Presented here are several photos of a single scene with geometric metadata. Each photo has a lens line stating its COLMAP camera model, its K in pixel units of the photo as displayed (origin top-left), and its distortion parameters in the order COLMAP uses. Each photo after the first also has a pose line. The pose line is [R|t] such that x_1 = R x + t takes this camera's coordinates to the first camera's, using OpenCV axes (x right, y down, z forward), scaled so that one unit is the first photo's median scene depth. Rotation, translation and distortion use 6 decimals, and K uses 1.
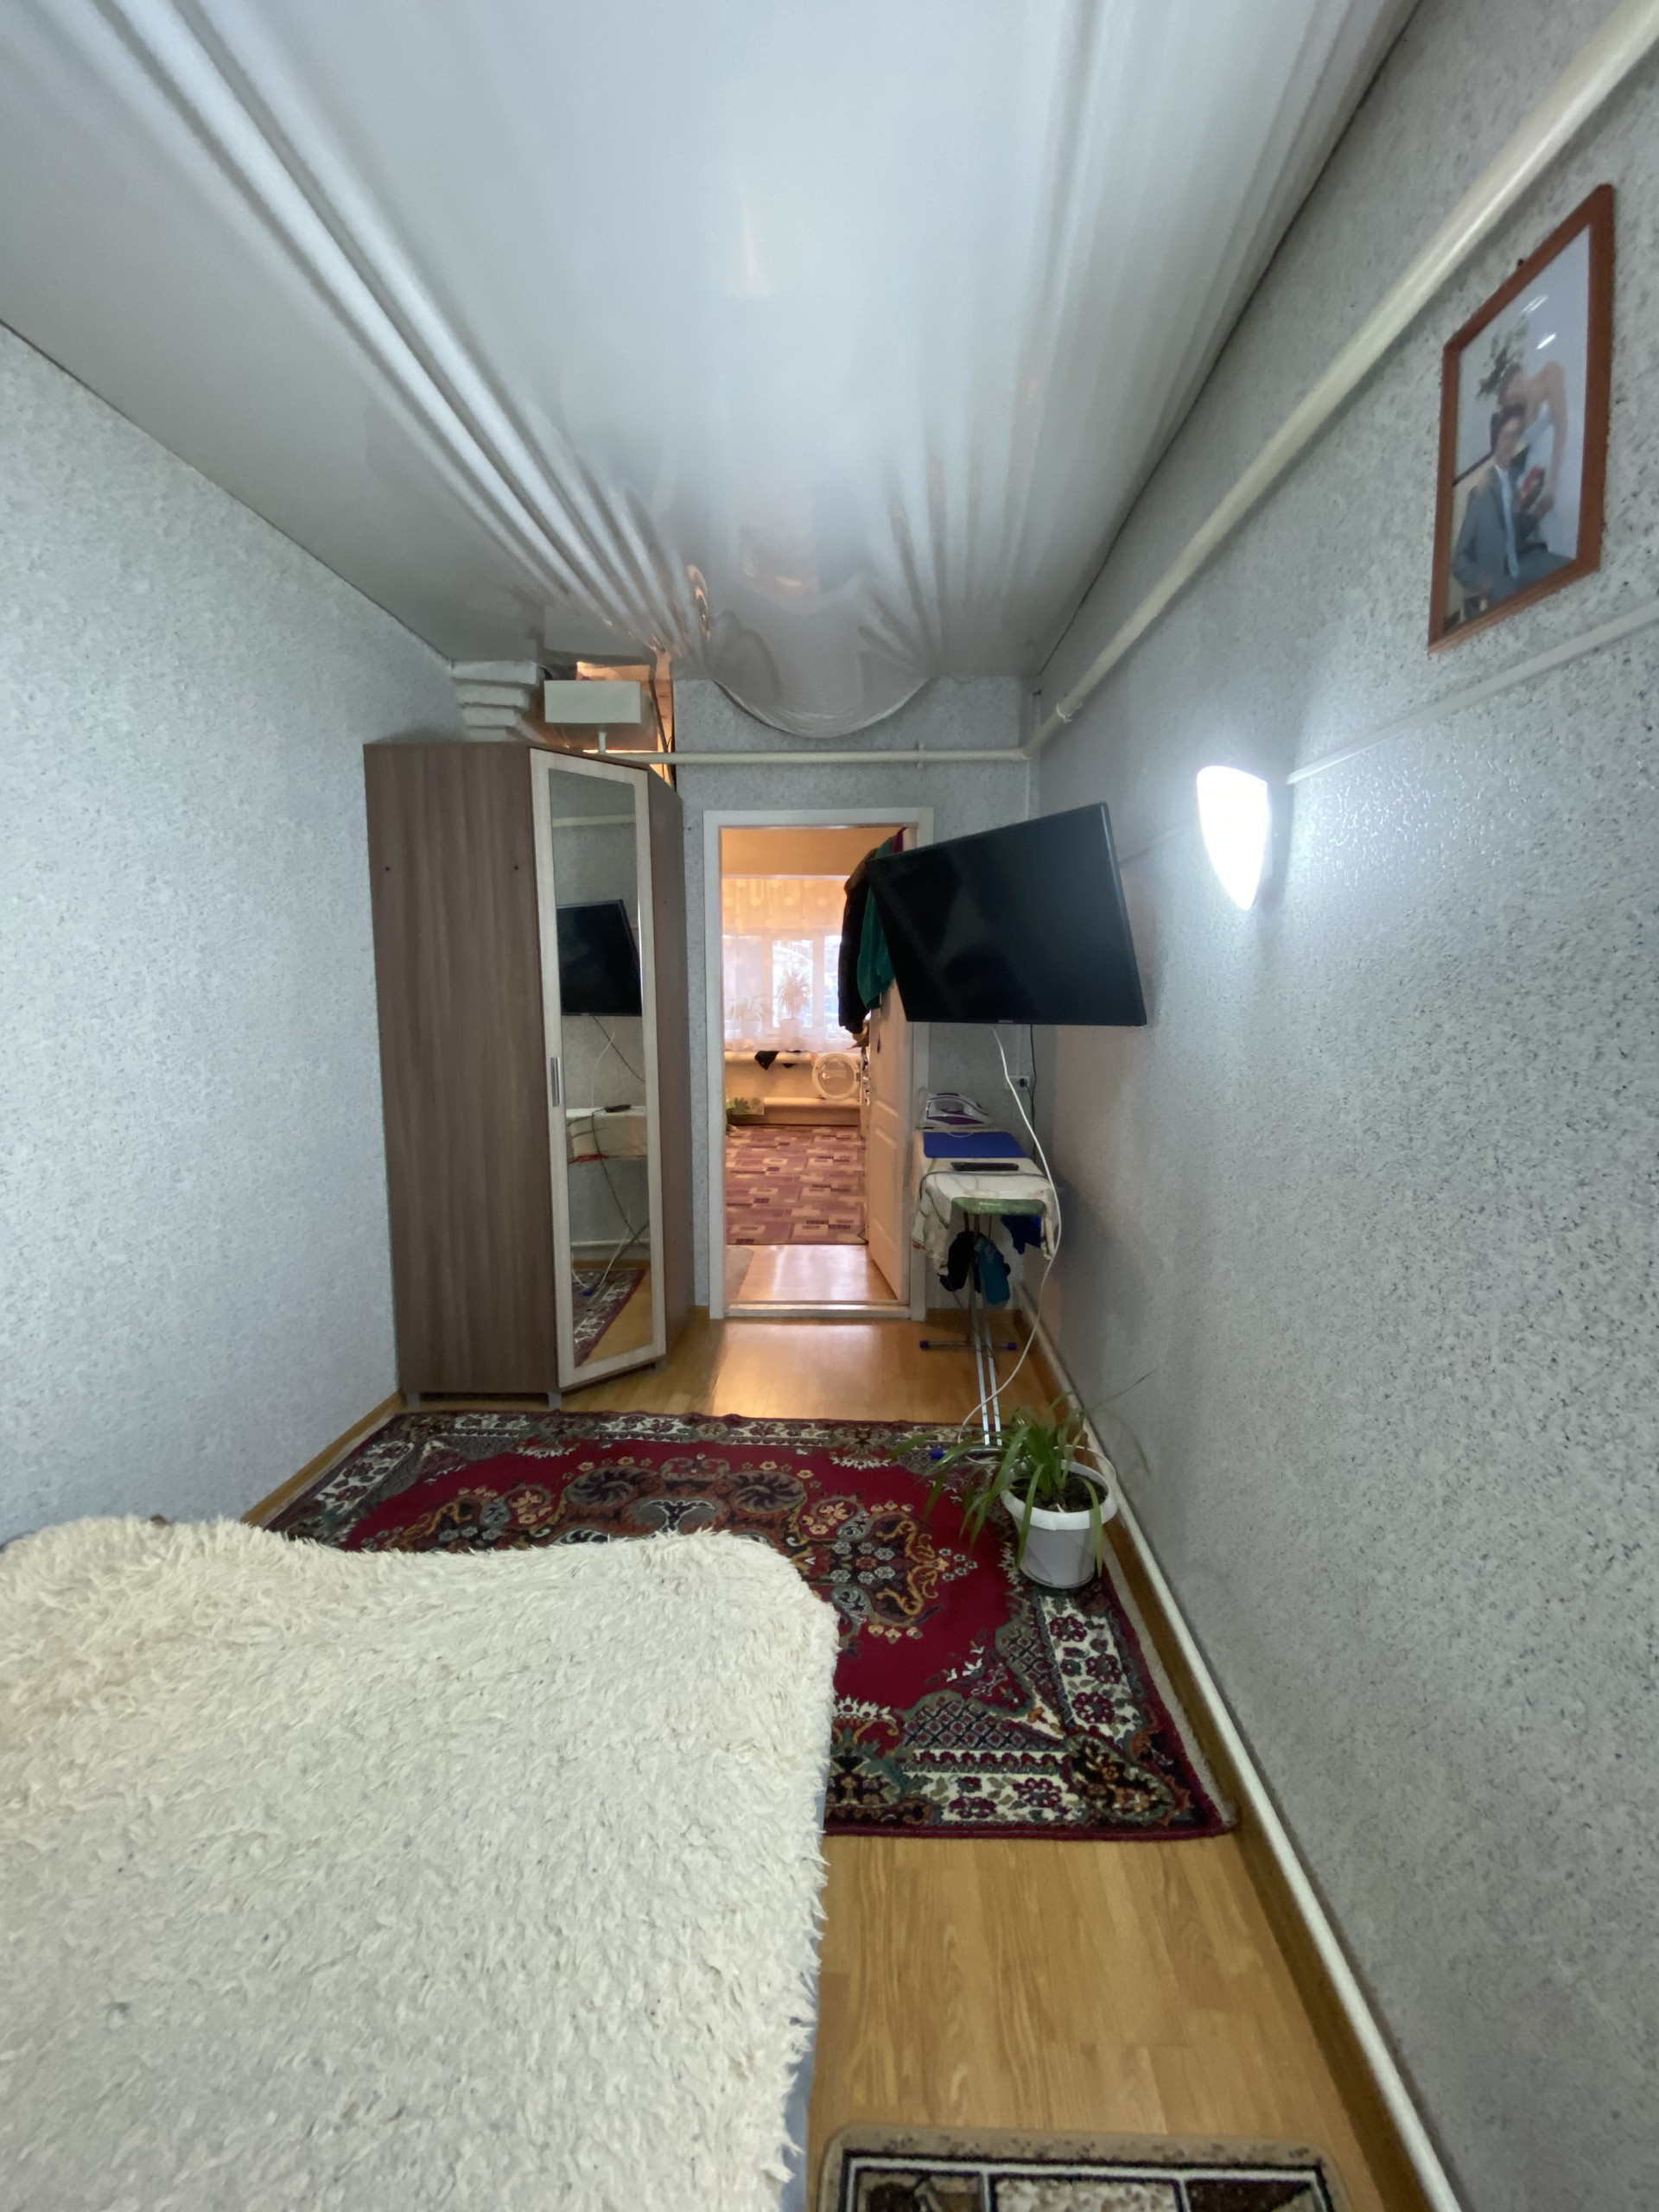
lens RADIAL K [[910.2, 0, 837.4], [0, 910.2, 1096.1], [0, 0, 1]] dist [0.019314, -0.018940]
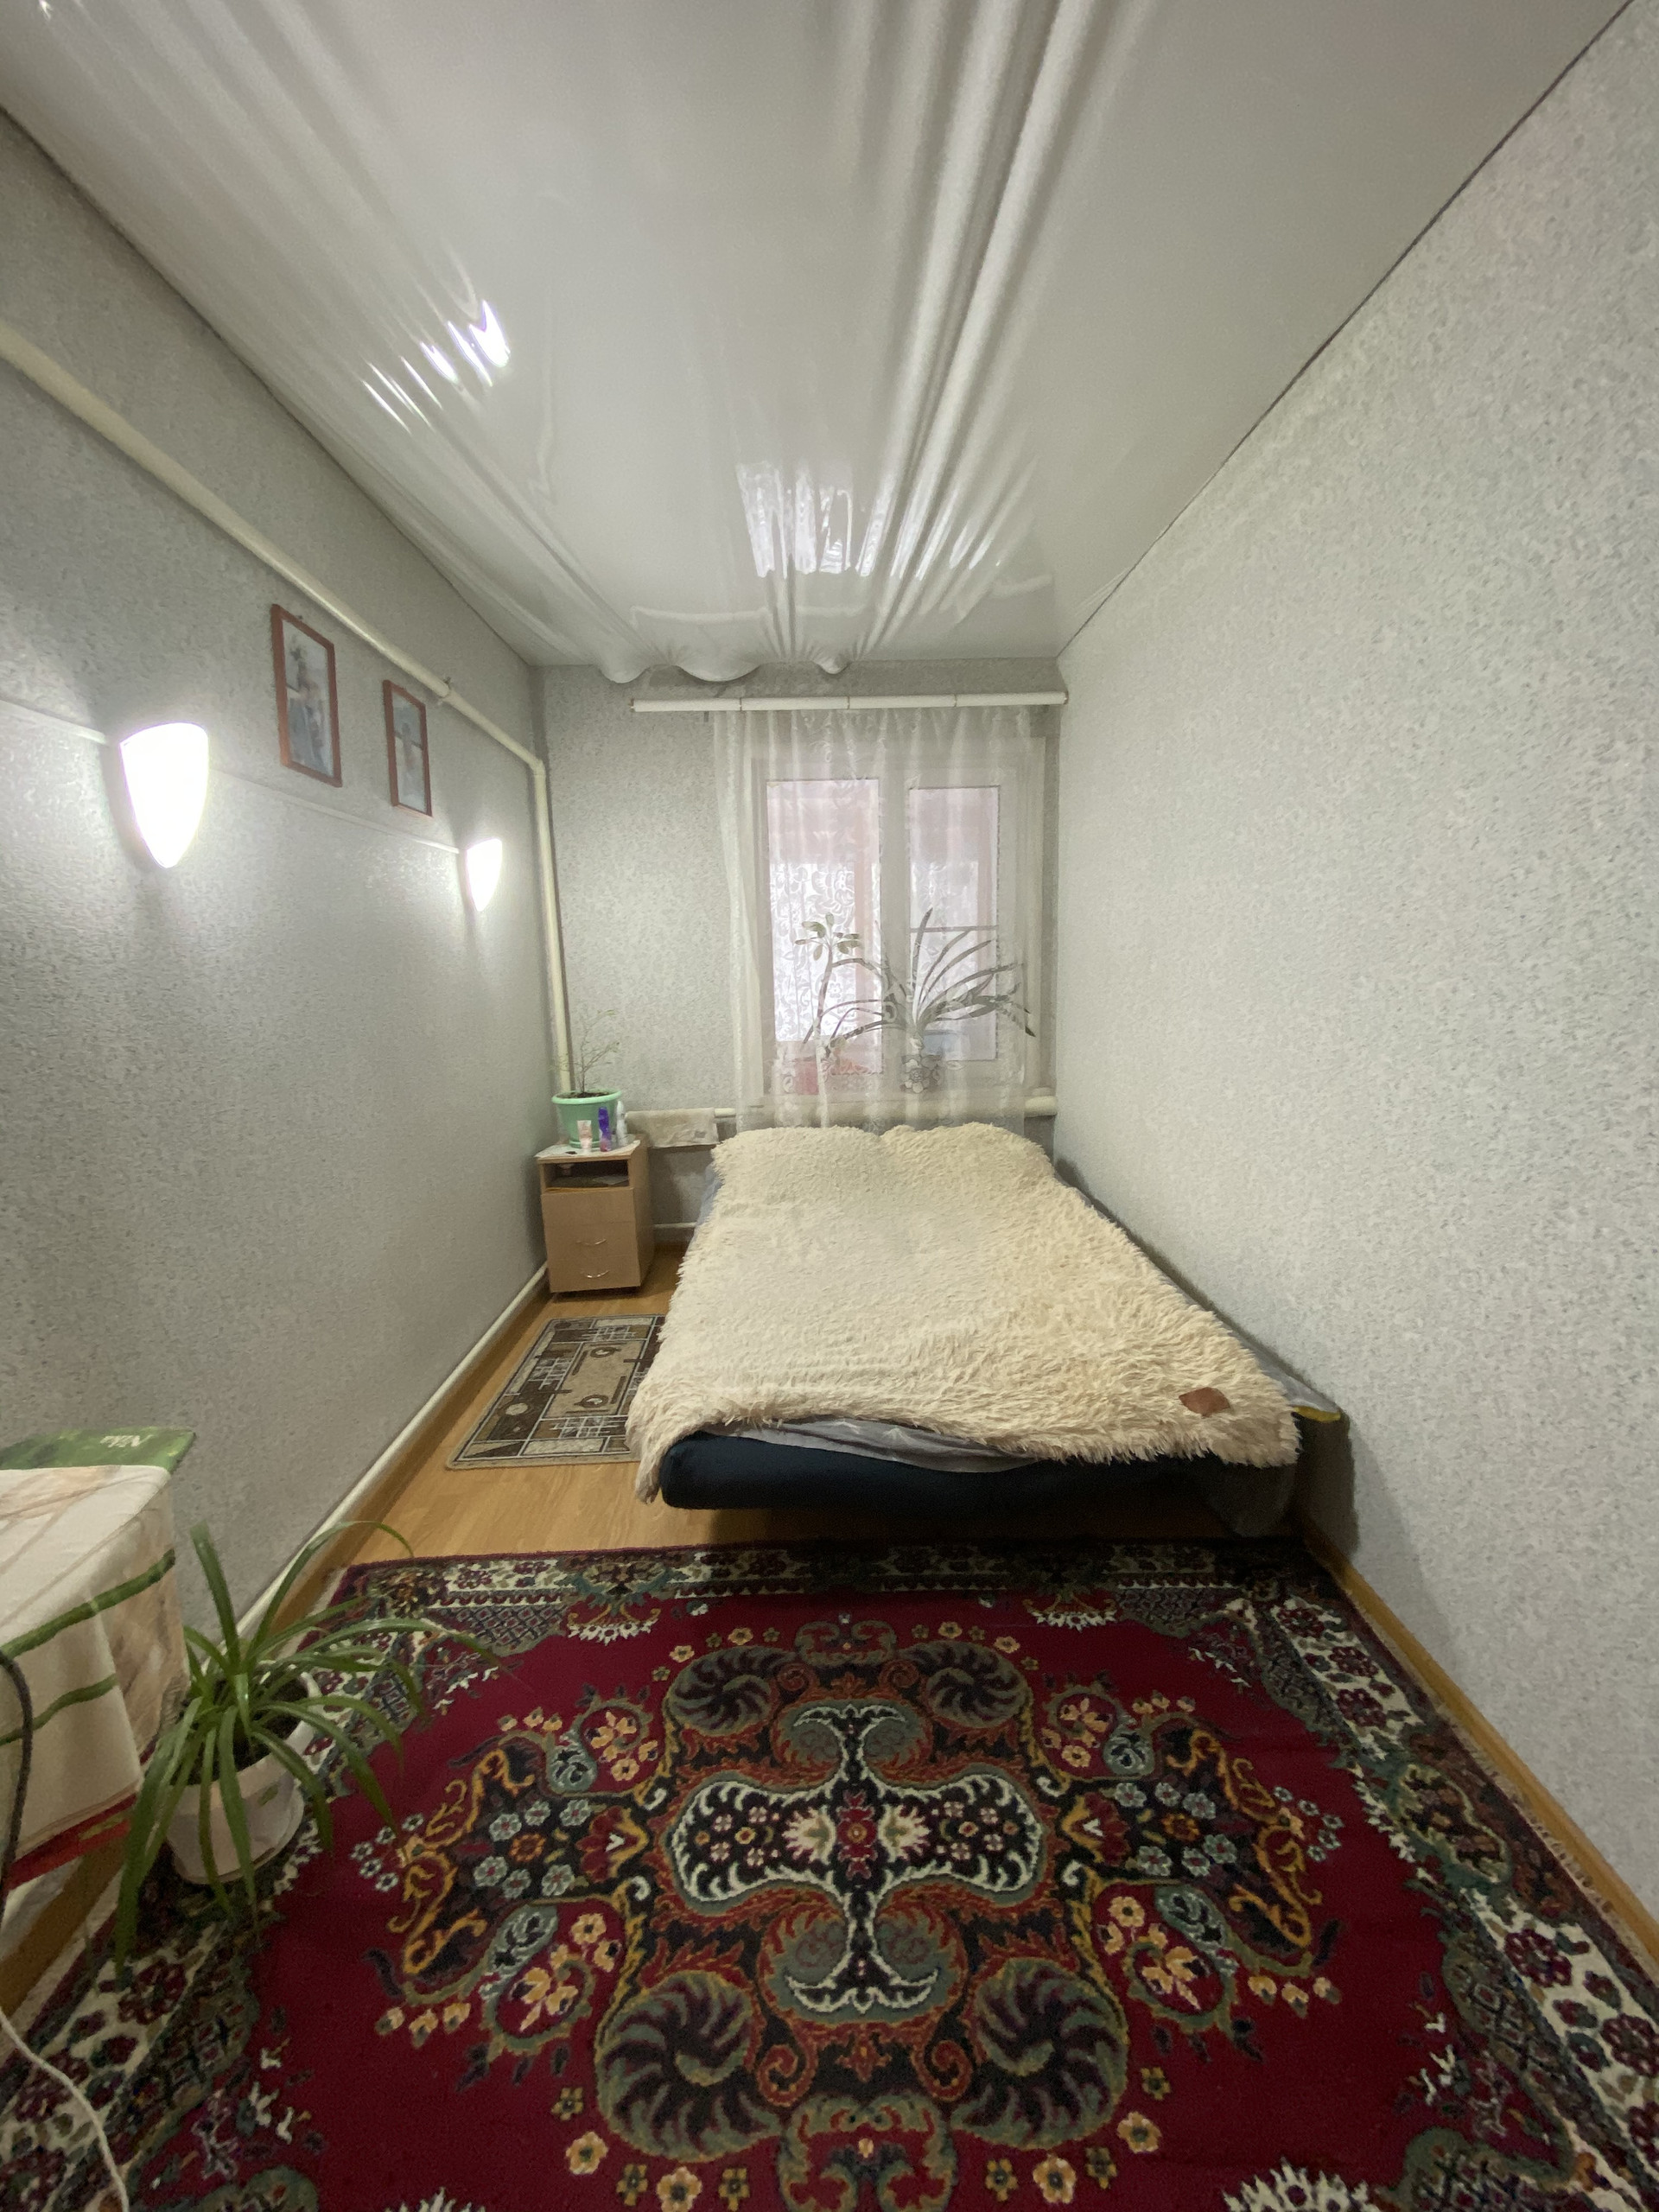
lens RADIAL K [[910.2, 0, 837.4], [0, 910.2, 1096.1], [0, 0, 1]] dist [0.019314, -0.018940]
pose [[-0.997142, 0.029483, -0.069560, -0.152918], [0.009137, 0.961016, 0.276342, -0.164210], [0.074996, 0.274917, -0.958539, 1.462436]]
